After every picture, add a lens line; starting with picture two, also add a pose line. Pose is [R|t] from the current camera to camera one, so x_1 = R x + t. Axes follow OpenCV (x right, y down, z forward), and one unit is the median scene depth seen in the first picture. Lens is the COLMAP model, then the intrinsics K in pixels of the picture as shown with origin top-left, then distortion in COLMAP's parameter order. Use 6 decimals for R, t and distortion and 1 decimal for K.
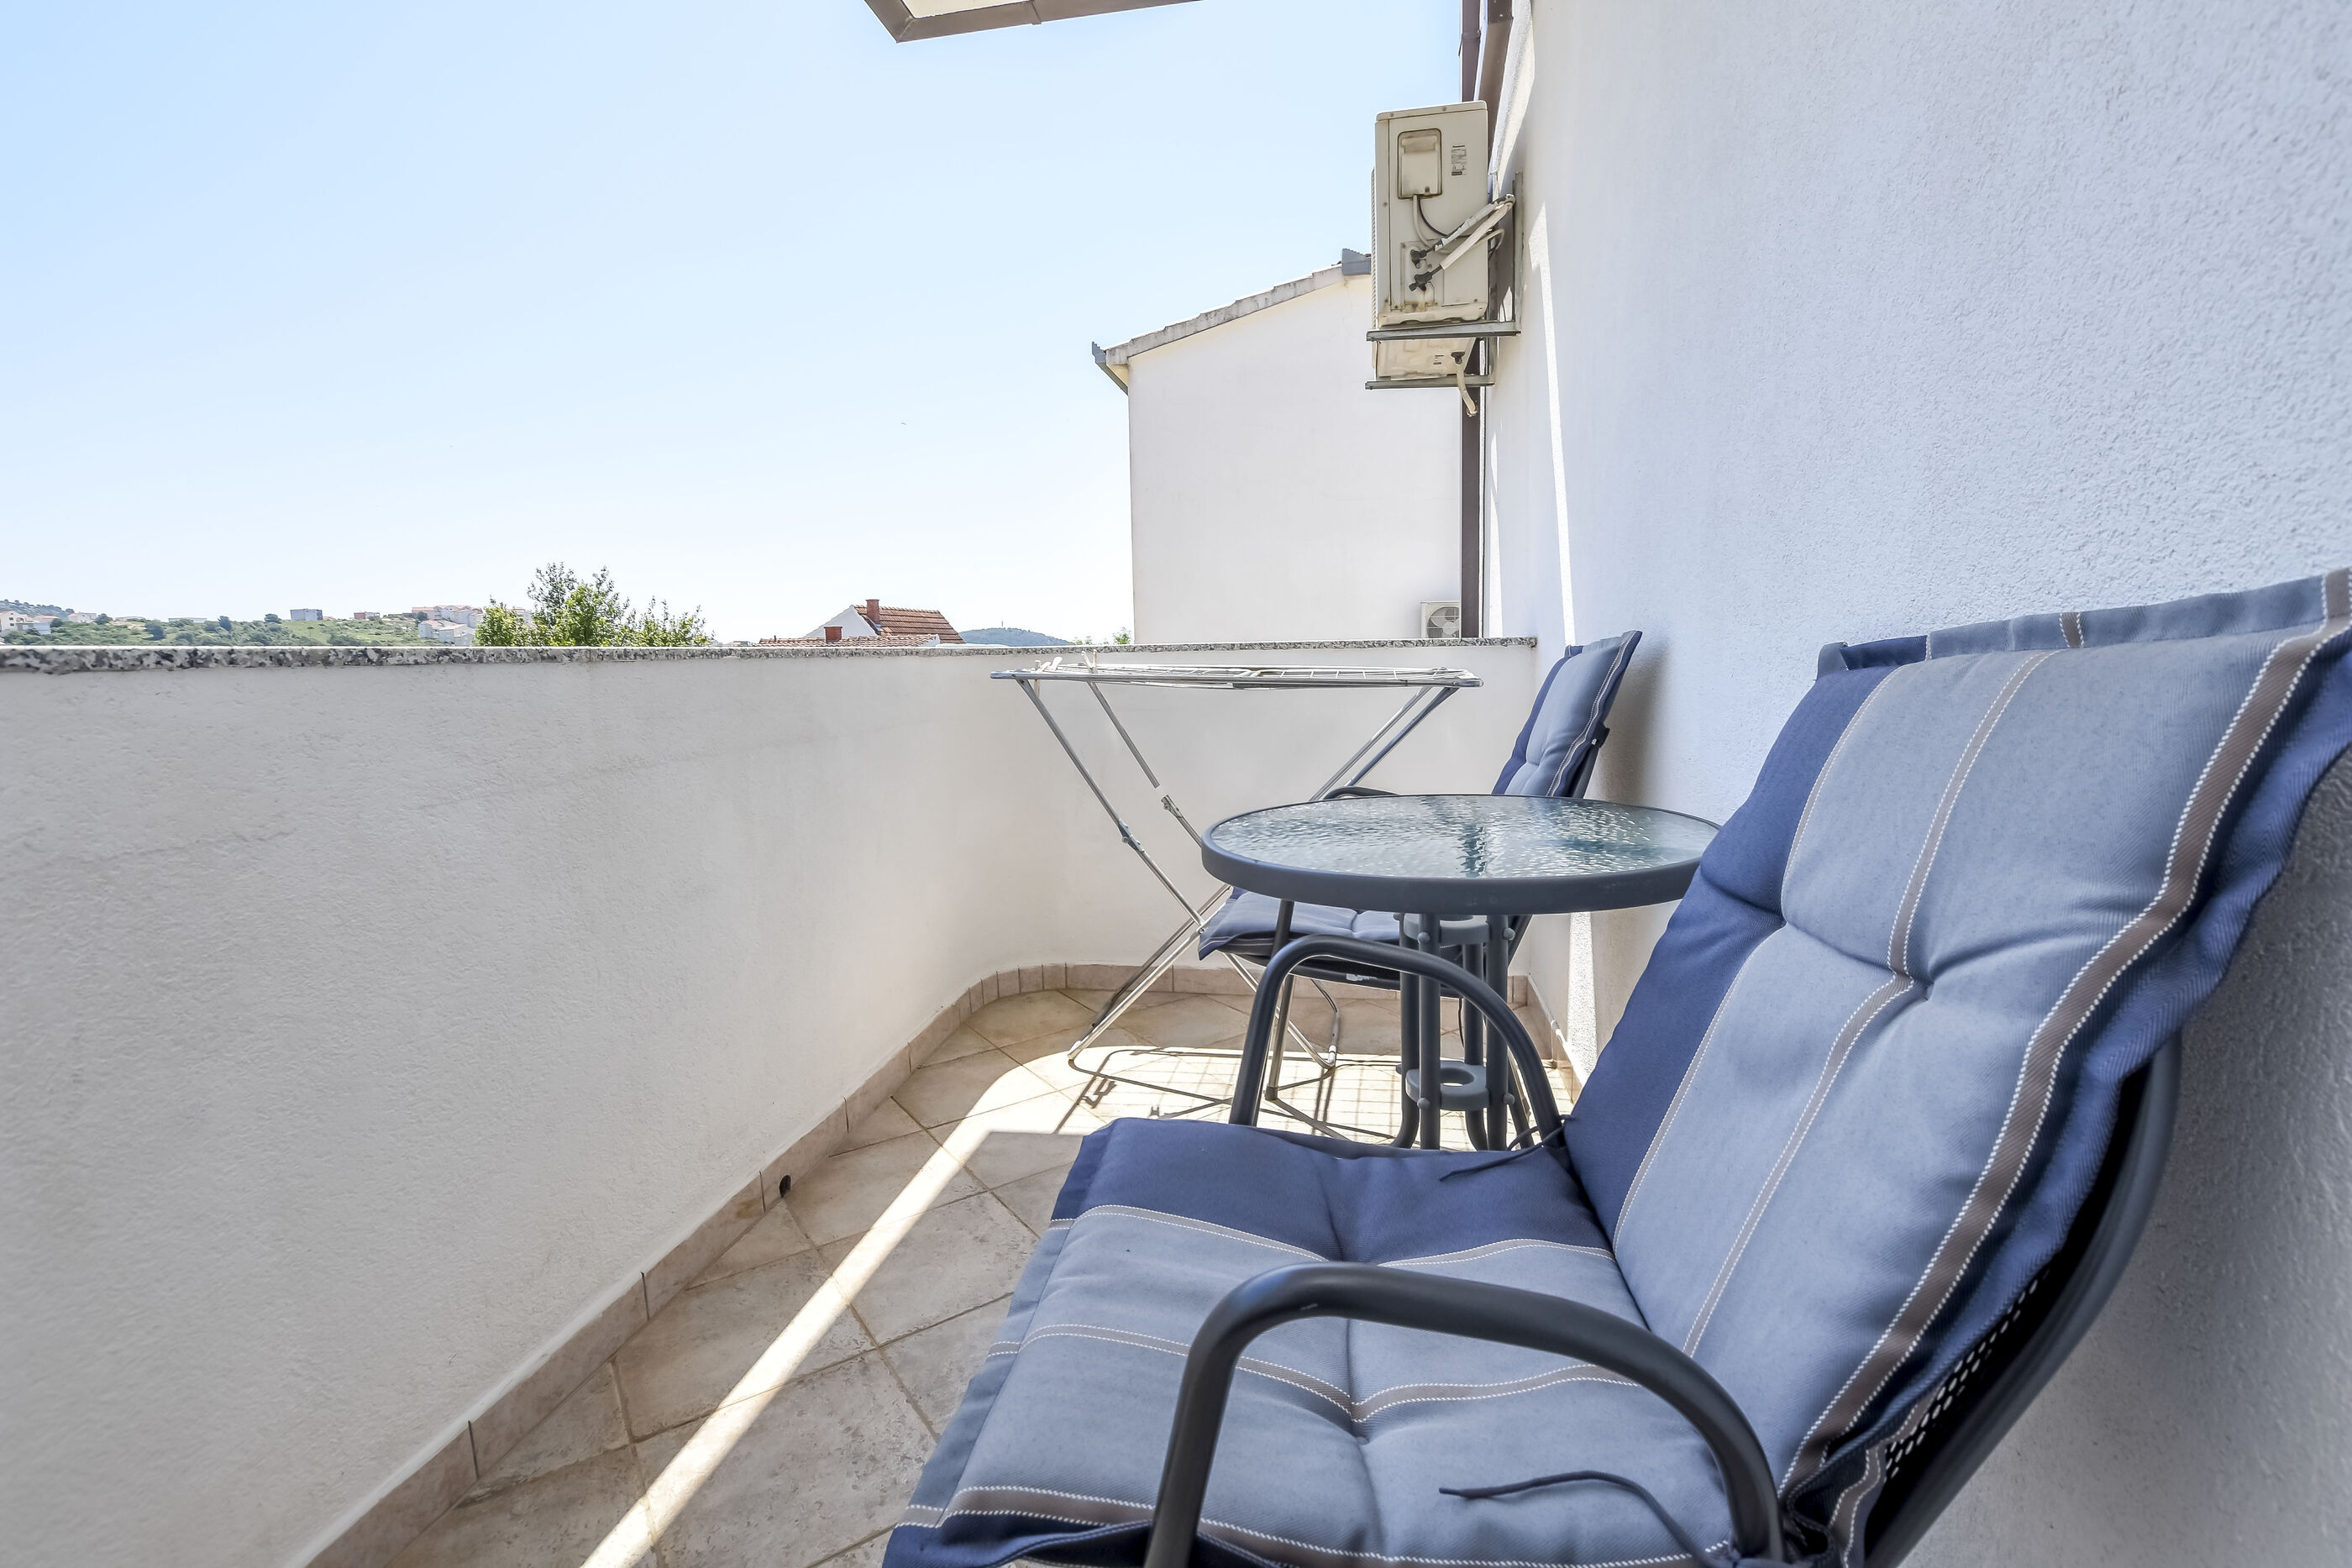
lens RADIAL K [[1031.5, 0, 1189.7], [0, 1031.5, 809.8], [0, 0, 1]] dist [-0.026158, 0.000787]
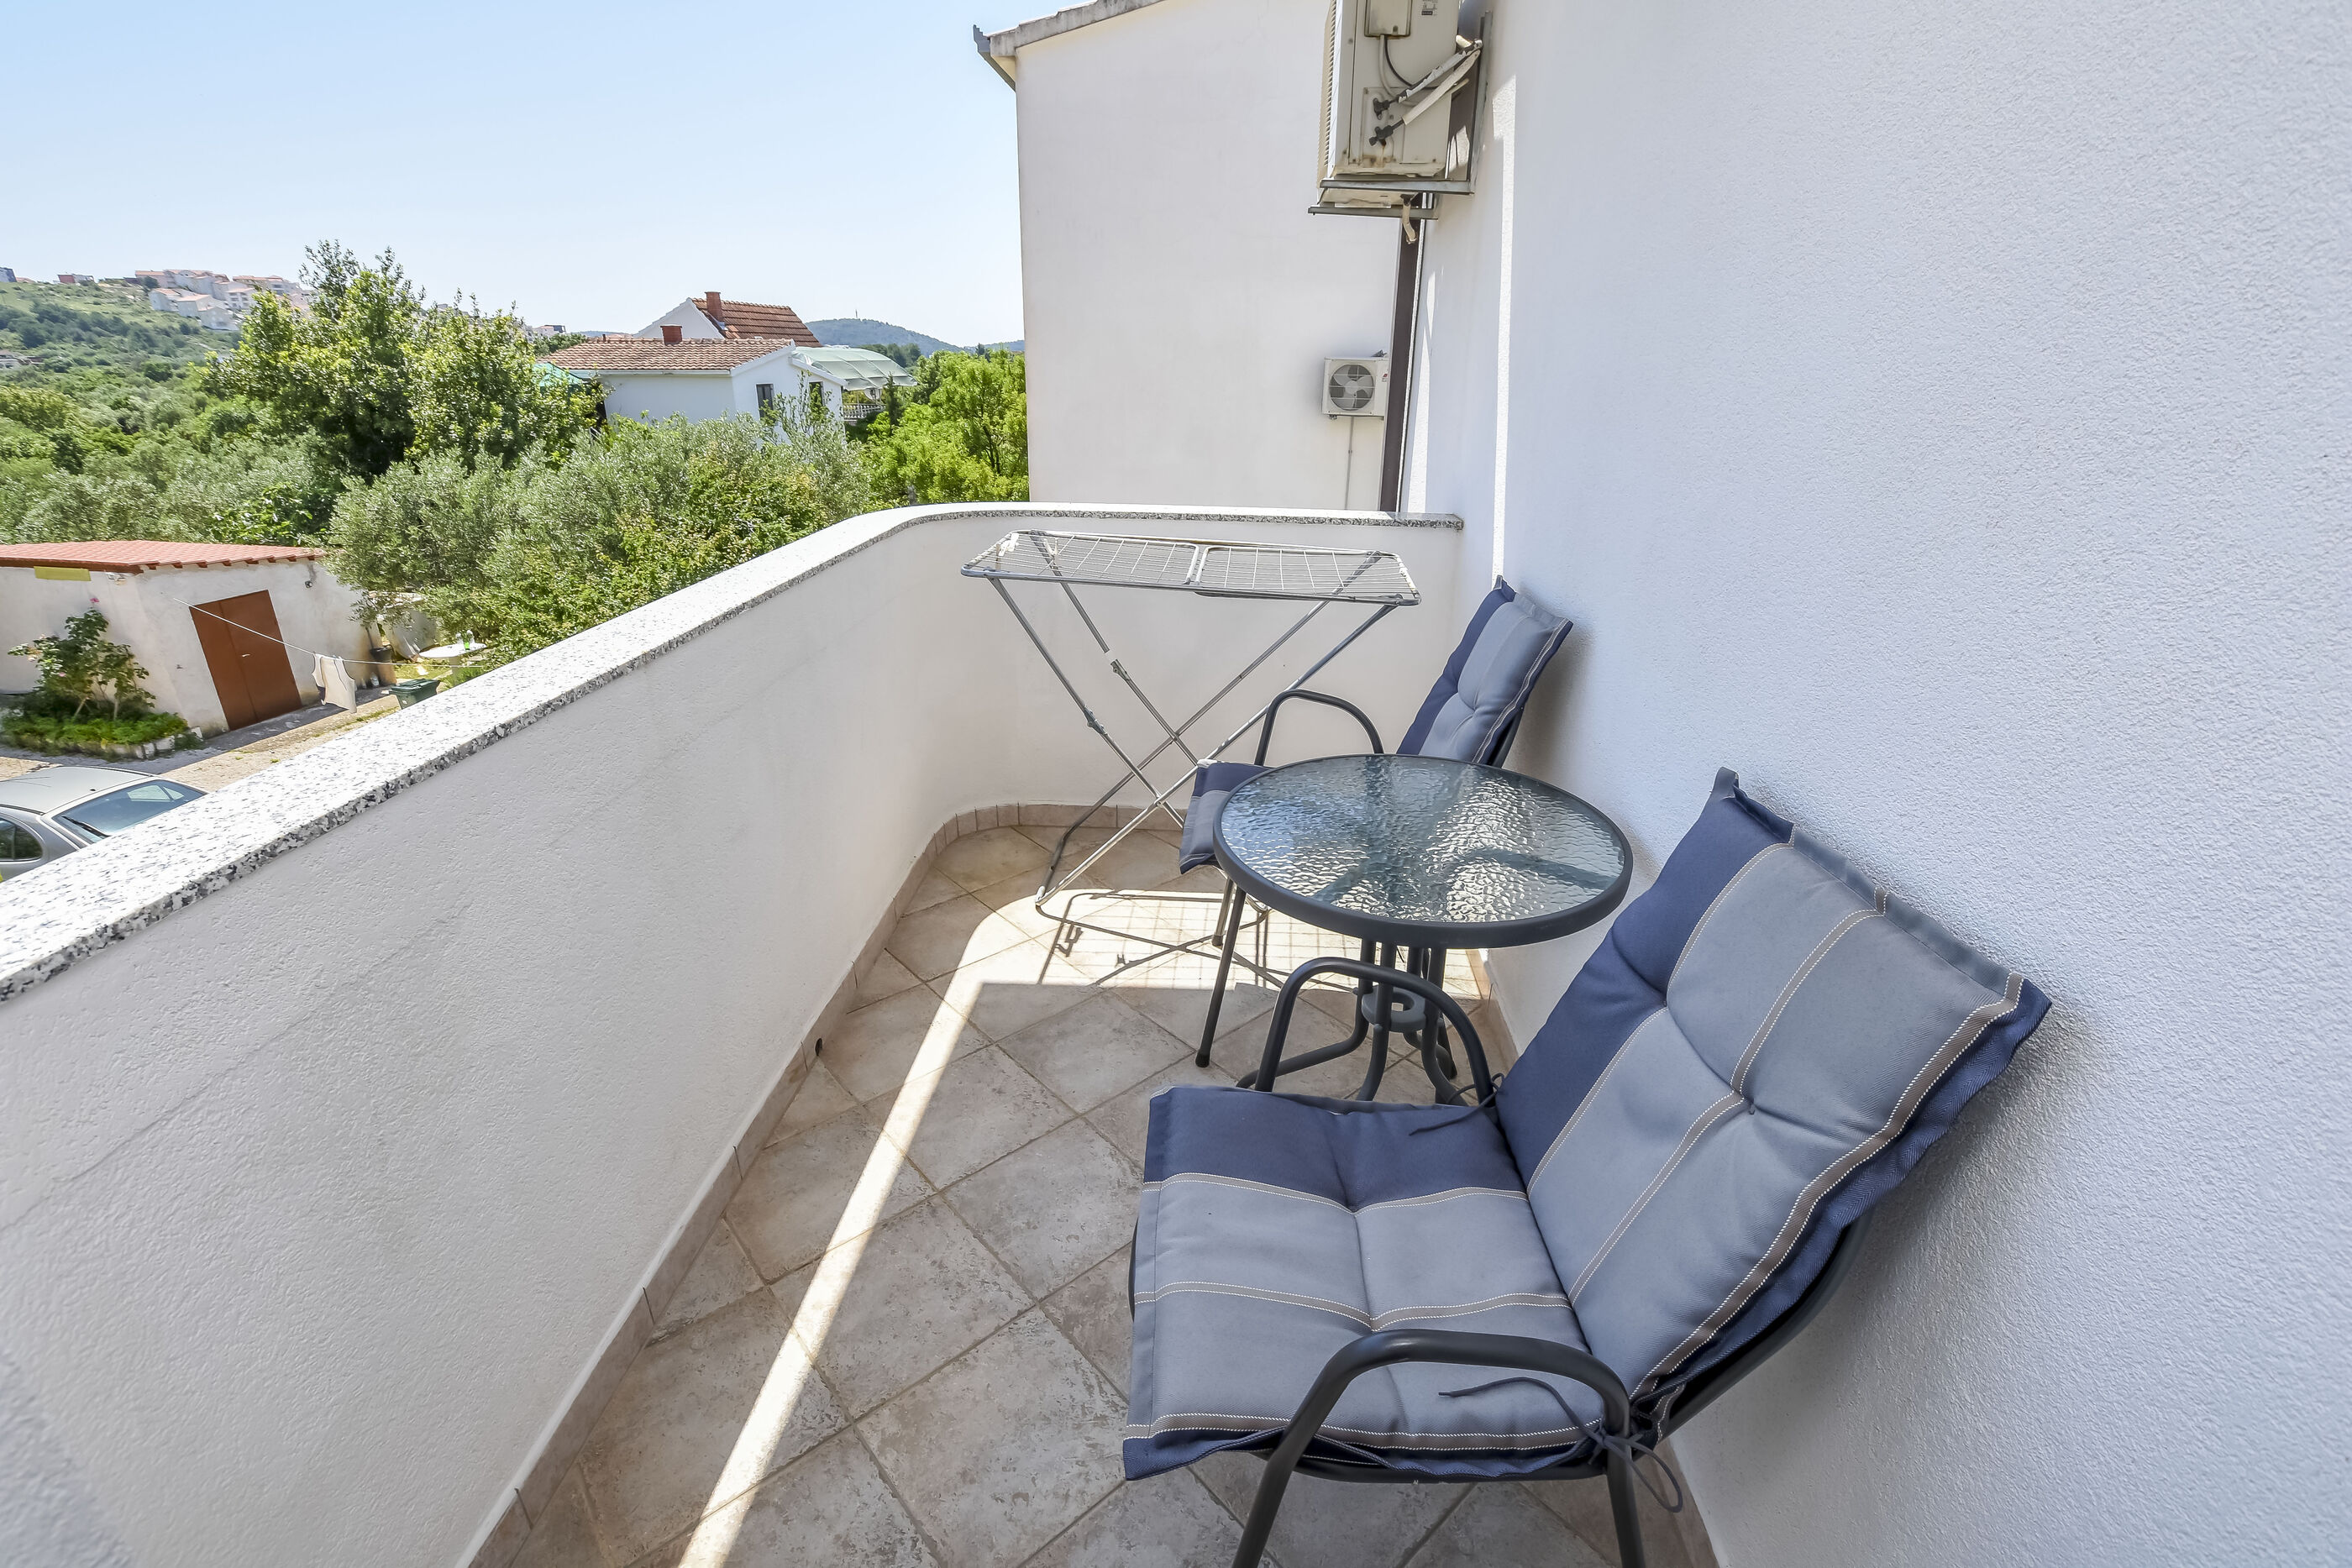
lens RADIAL K [[1044.5, 0, 1176.0], [0, 1044.5, 784.0], [0, 0, 1]] dist [-0.024188, 0.000311]
pose [[0.992972, -0.010972, 0.117843, -0.115201], [-0.020842, 0.963922, 0.265368, -0.229942], [-0.116503, -0.265959, 0.956918, -0.102246]]
